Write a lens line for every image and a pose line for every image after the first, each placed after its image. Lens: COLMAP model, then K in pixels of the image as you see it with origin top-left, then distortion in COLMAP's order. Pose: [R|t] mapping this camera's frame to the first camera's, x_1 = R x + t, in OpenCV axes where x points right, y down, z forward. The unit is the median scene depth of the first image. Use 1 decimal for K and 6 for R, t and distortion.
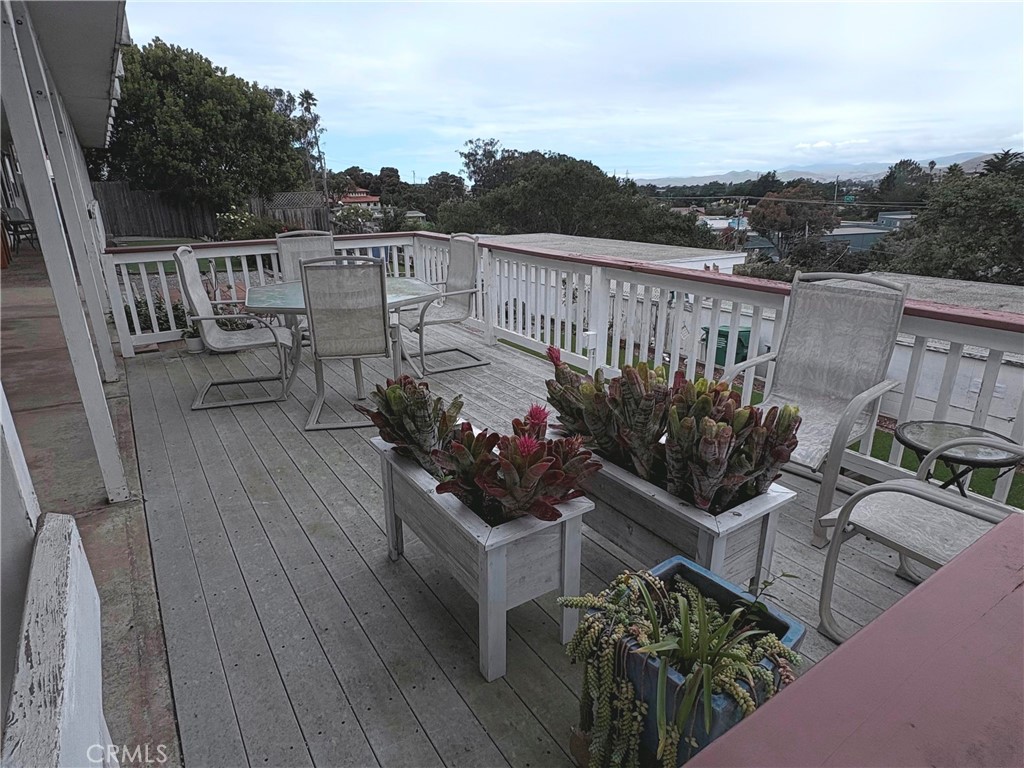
lens RADIAL K [[584.7, 0, 510.0], [0, 584.7, 383.0], [0, 0, 1]] dist [0.000024, 0.000620]
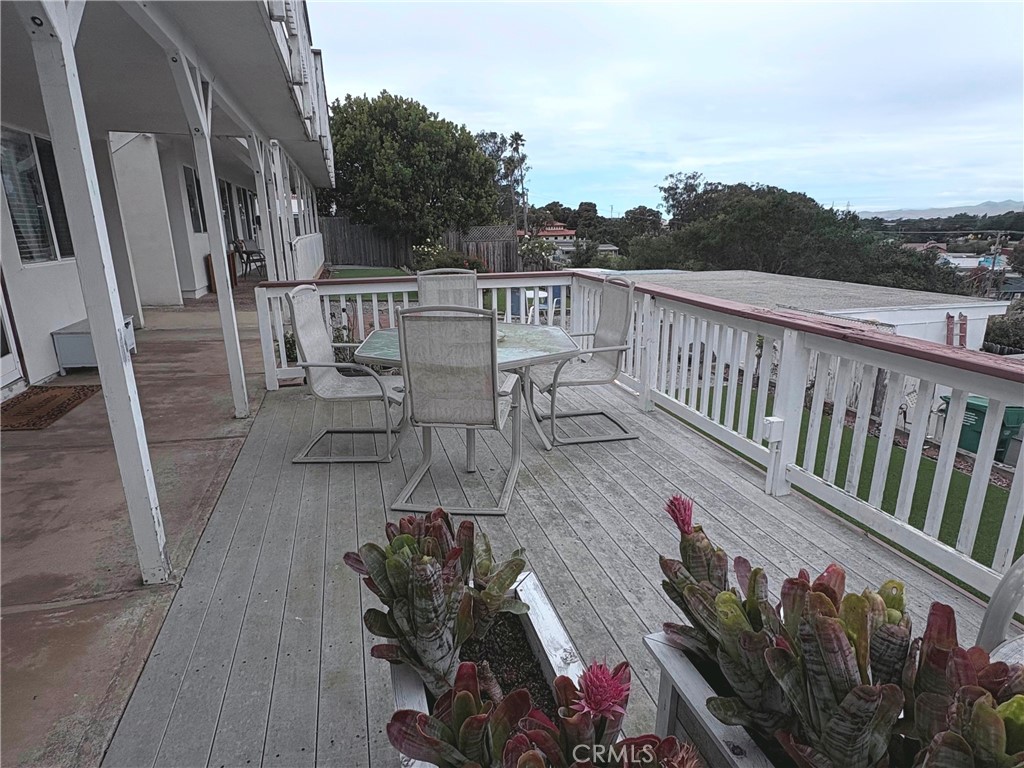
lens RADIAL K [[584.7, 0, 512.6], [0, 584.7, 381.1], [0, 0, 1]] dist [0.000024, 0.000620]
pose [[0.950457, 0.079895, -0.300413, 0.008716], [-0.096608, 0.994471, -0.041173, -0.014639], [0.295463, 0.068156, 0.952920, 0.043385]]
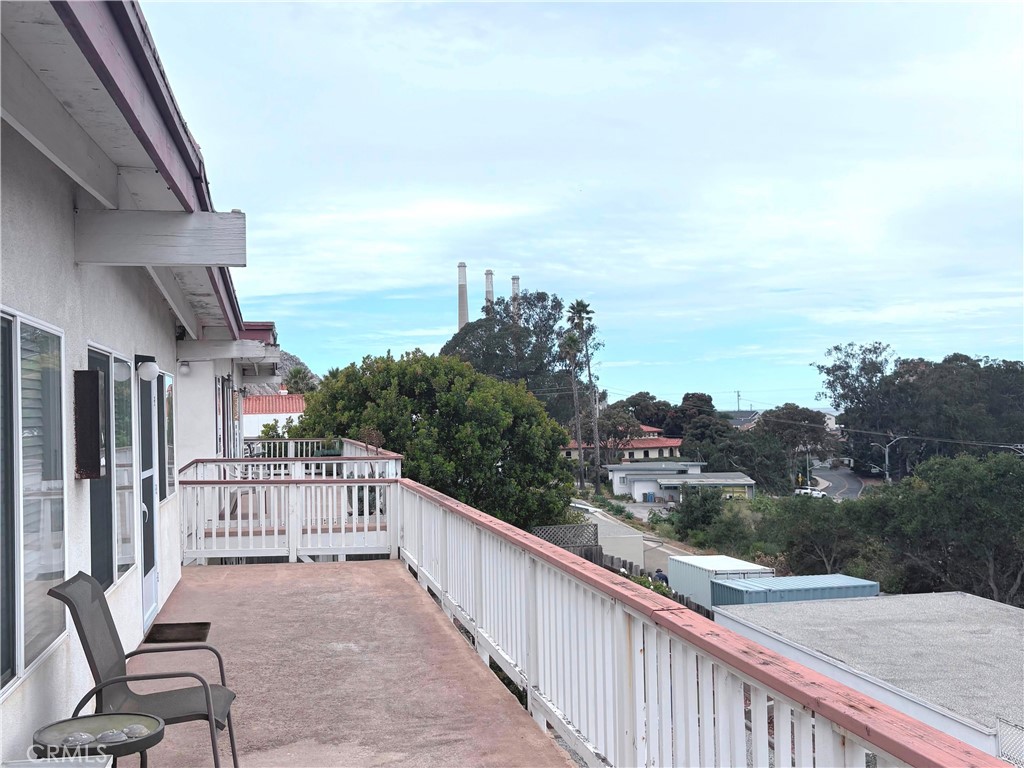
lens RADIAL K [[1030.0, 0, 493.7], [0, 1030.0, 397.2], [0, 0, 1]] dist [0.001576, 0.000000]
pose [[0.925723, -0.012713, -0.377988, 0.029397], [-0.110518, 0.946717, -0.302510, -0.102337], [0.361694, 0.321815, 0.874993, -0.173715]]
